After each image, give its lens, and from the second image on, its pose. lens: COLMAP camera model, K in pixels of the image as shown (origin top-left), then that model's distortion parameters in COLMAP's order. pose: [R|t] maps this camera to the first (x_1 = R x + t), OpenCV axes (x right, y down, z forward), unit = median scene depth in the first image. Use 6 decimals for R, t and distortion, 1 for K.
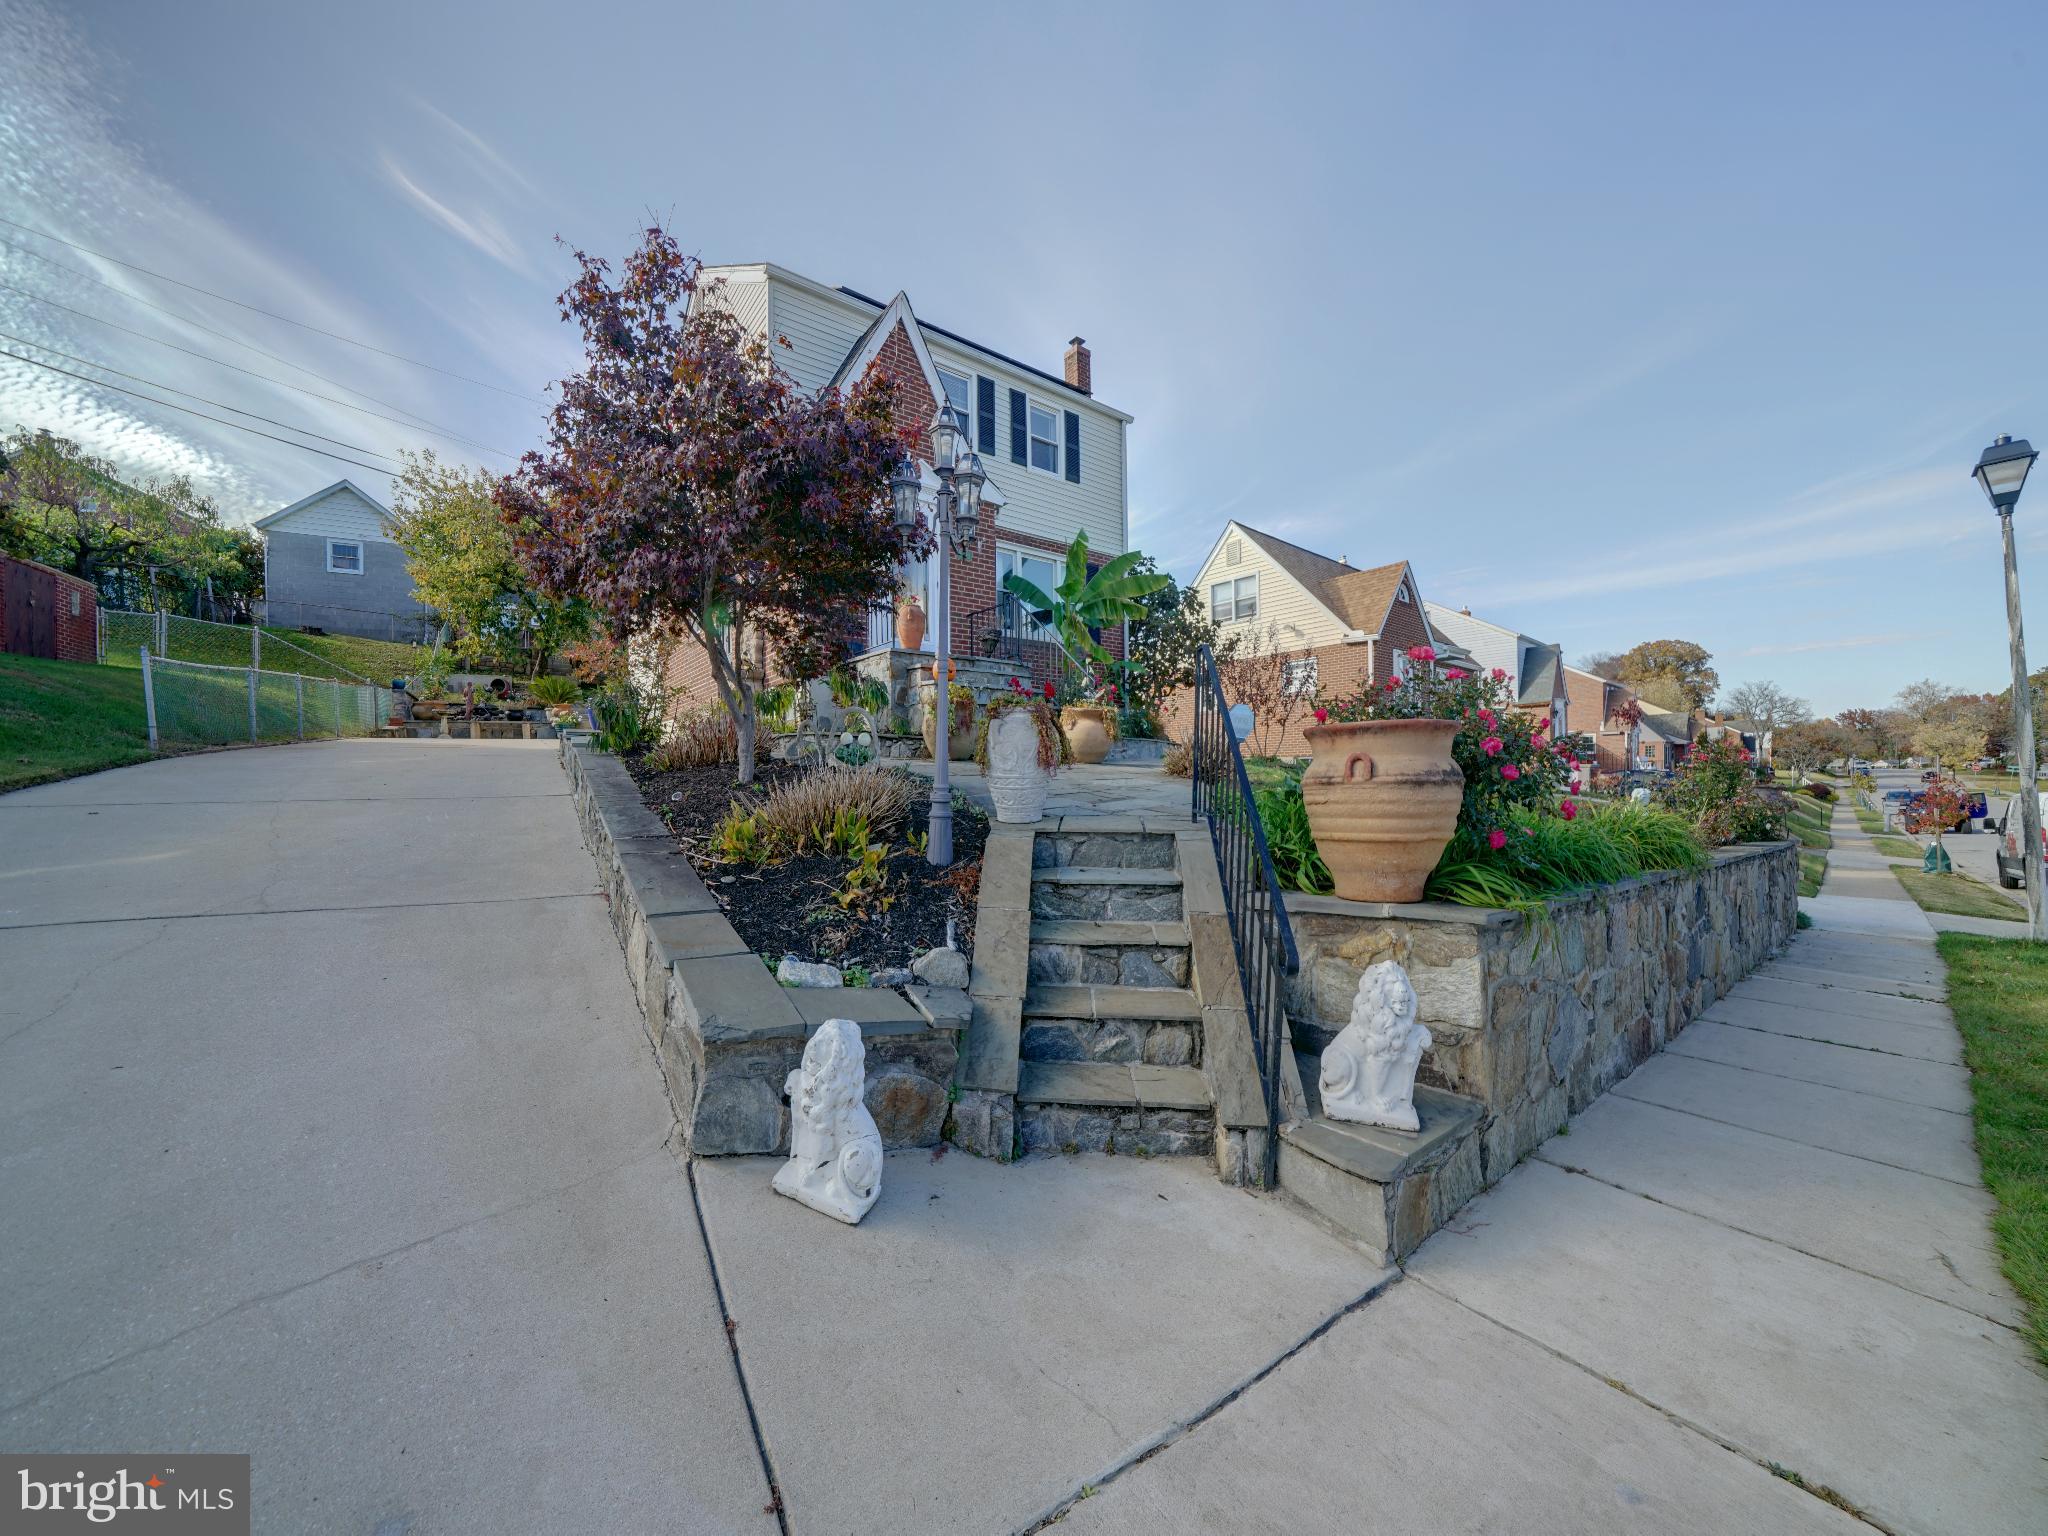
lens RADIAL K [[723.5, 0, 1020.3], [0, 723.5, 757.9], [0, 0, 1]] dist [-0.019682, 0.002410]
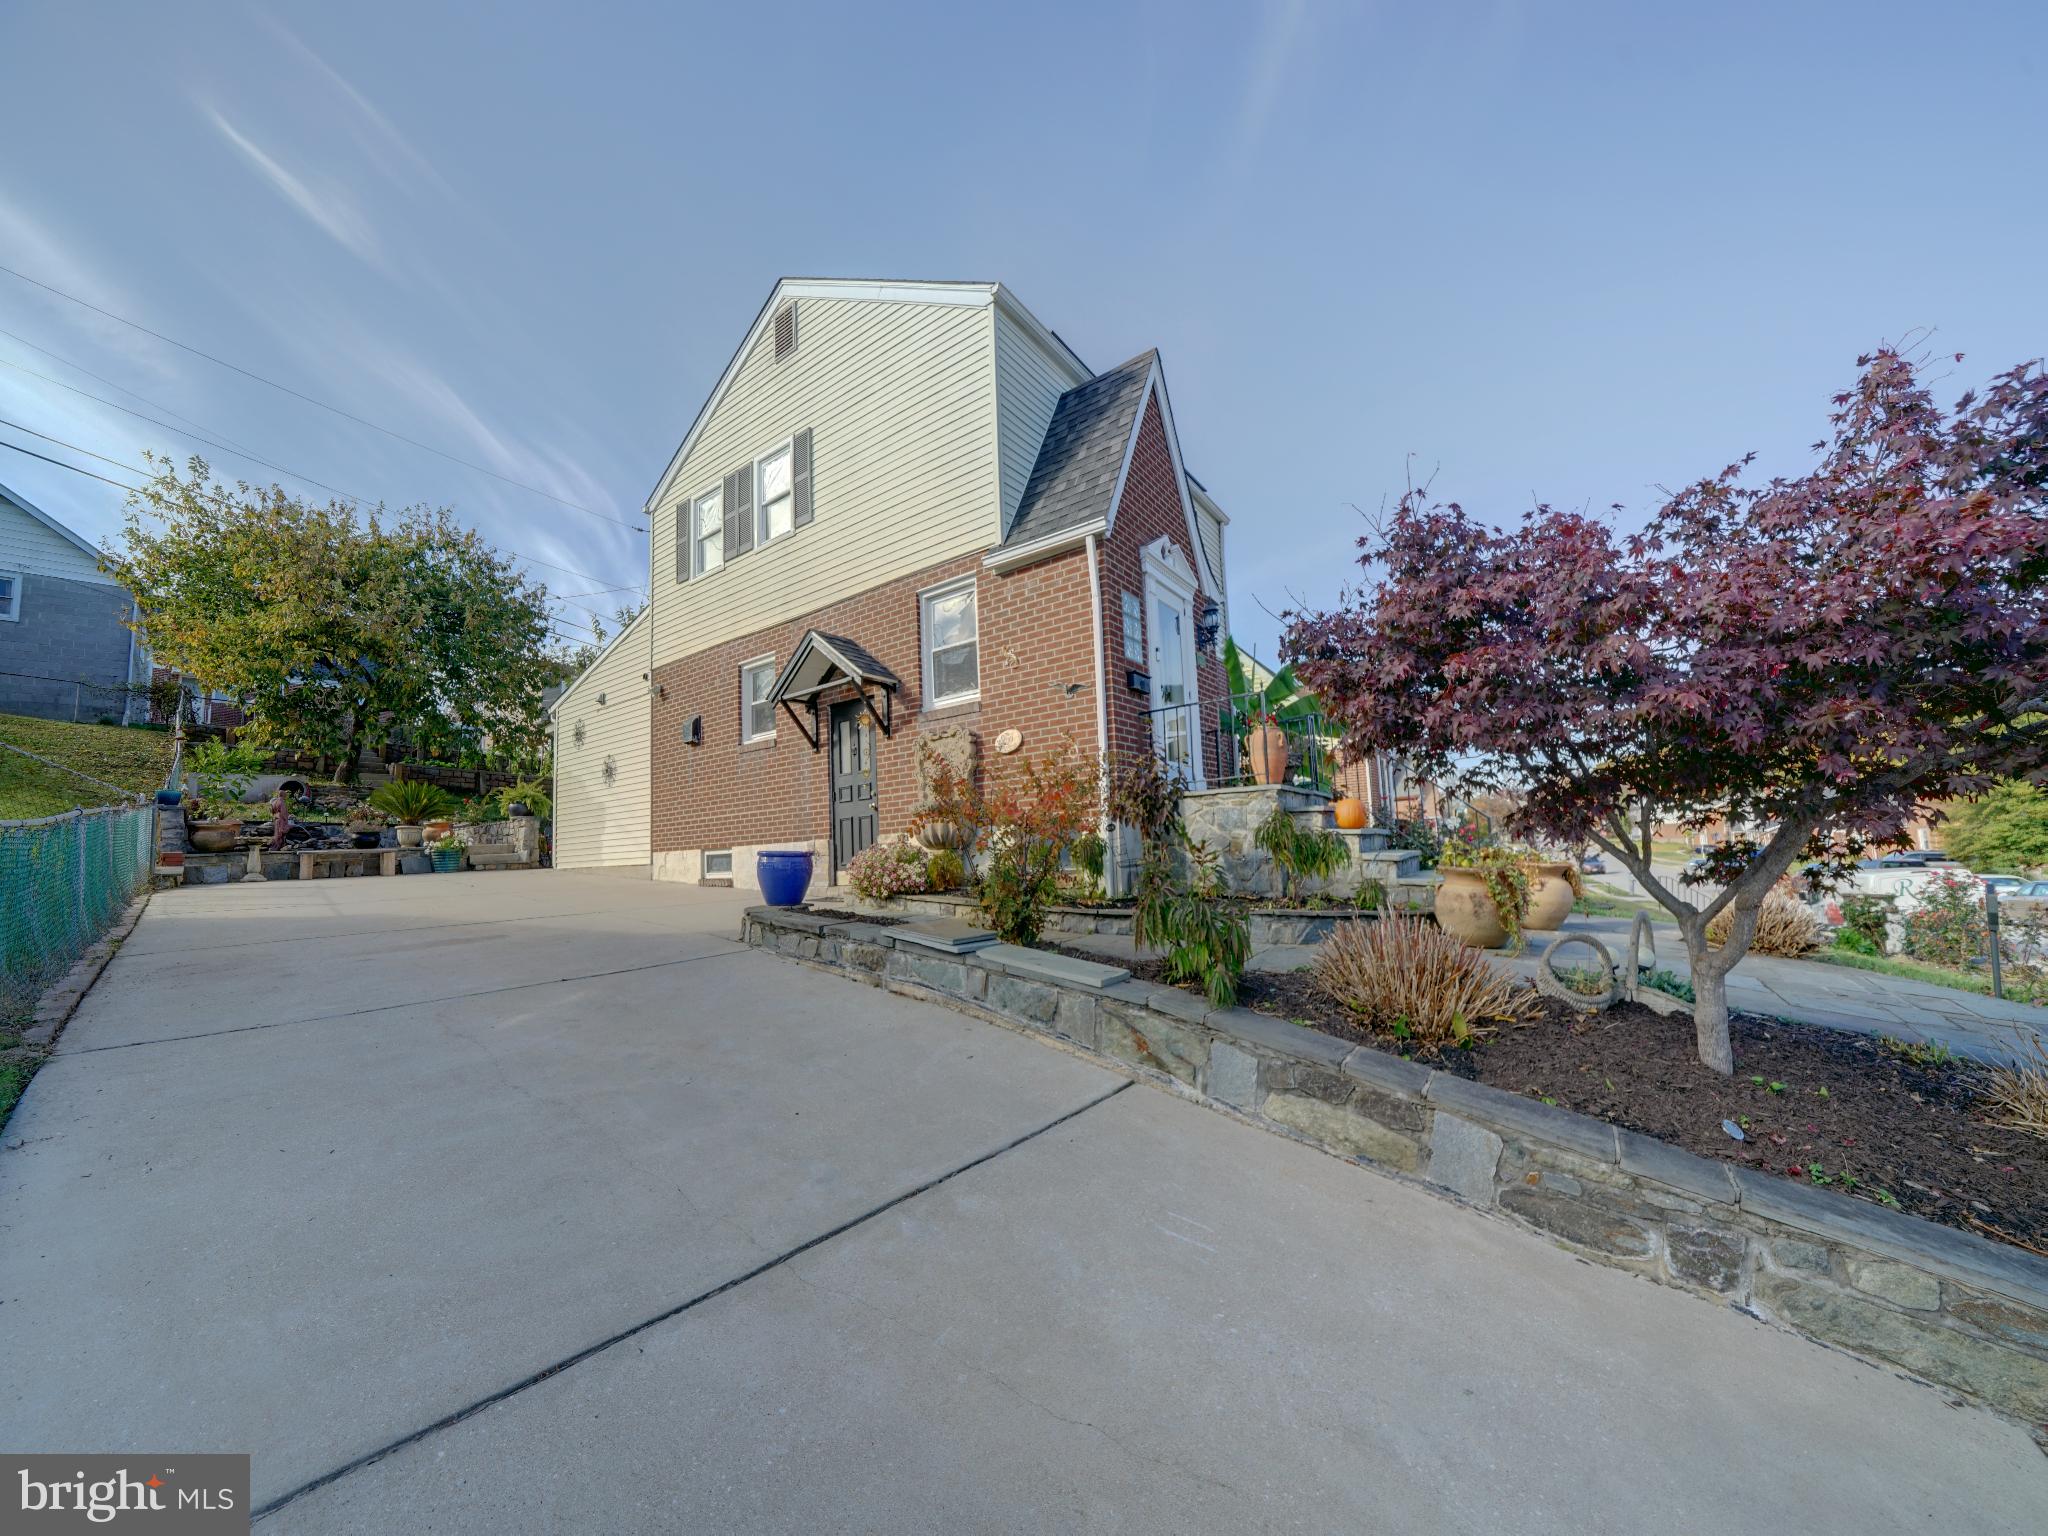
lens RADIAL K [[723.5, 0, 1031.6], [0, 723.5, 759.2], [0, 0, 1]] dist [-0.019682, 0.002410]
pose [[0.958722, 0.011044, 0.284130, -0.363290], [0.022245, 0.993270, -0.113669, -0.056676], [-0.283473, 0.115298, 0.952024, 0.203073]]
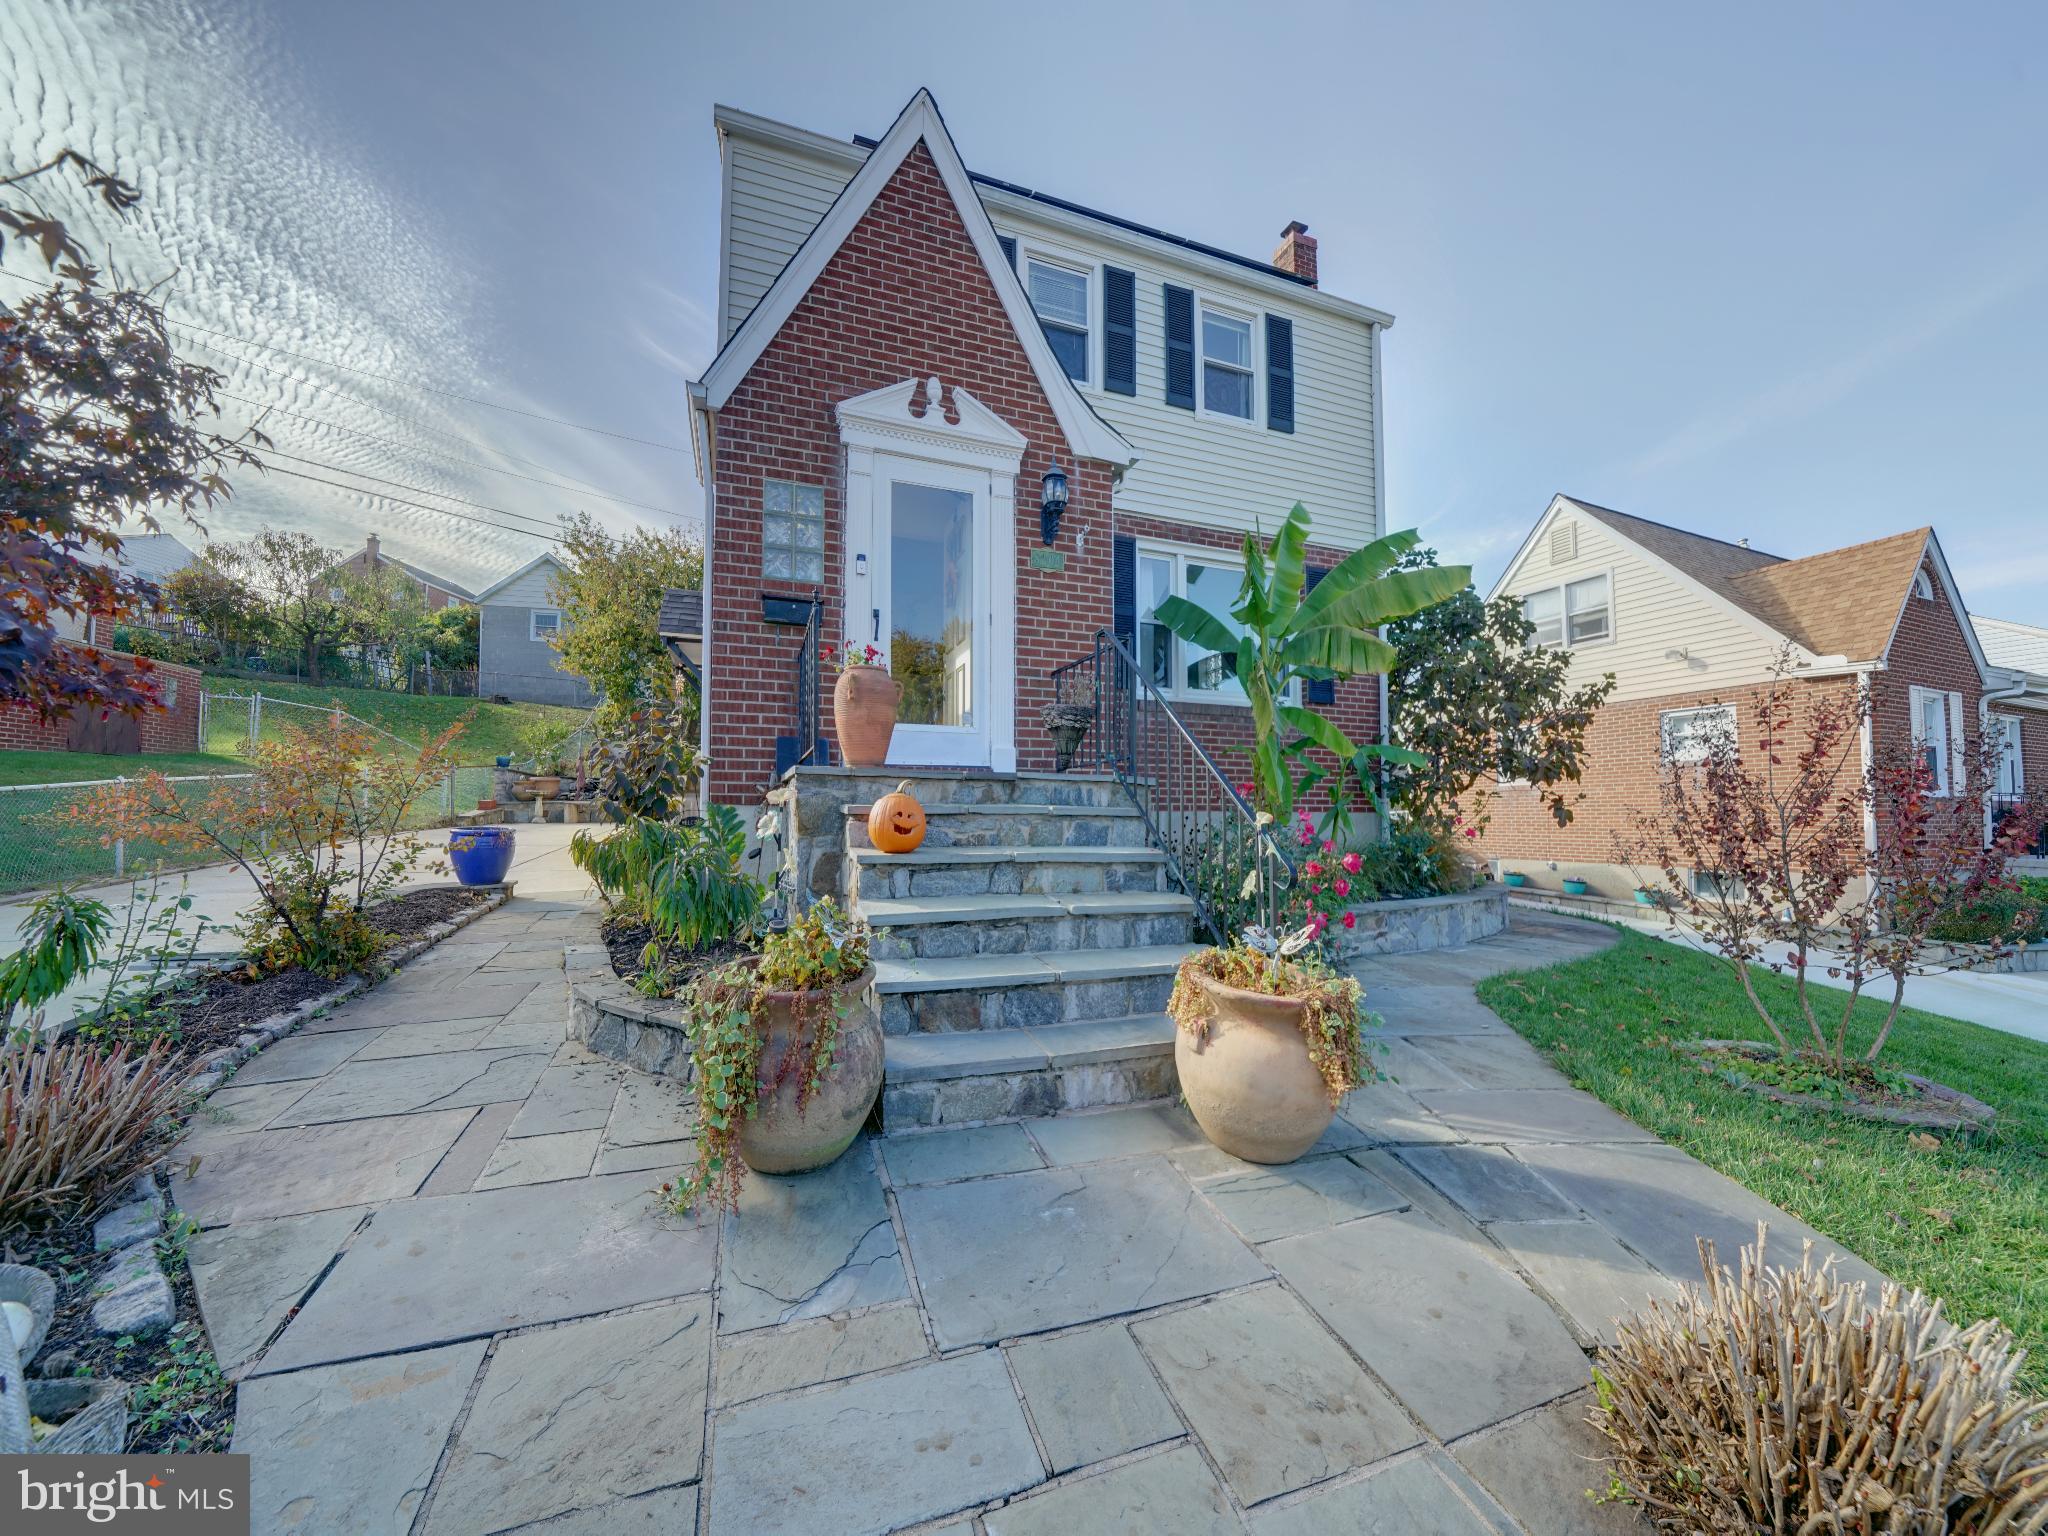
lens RADIAL K [[737.9, 0, 1005.5], [0, 737.9, 765.8], [0, 0, 1]] dist [-0.016185, 0.000063]
pose [[0.947154, 0.002277, -0.320771, 0.049525], [-0.015734, 0.999101, -0.039367, -0.078930], [0.320393, 0.042334, 0.946338, 0.353709]]
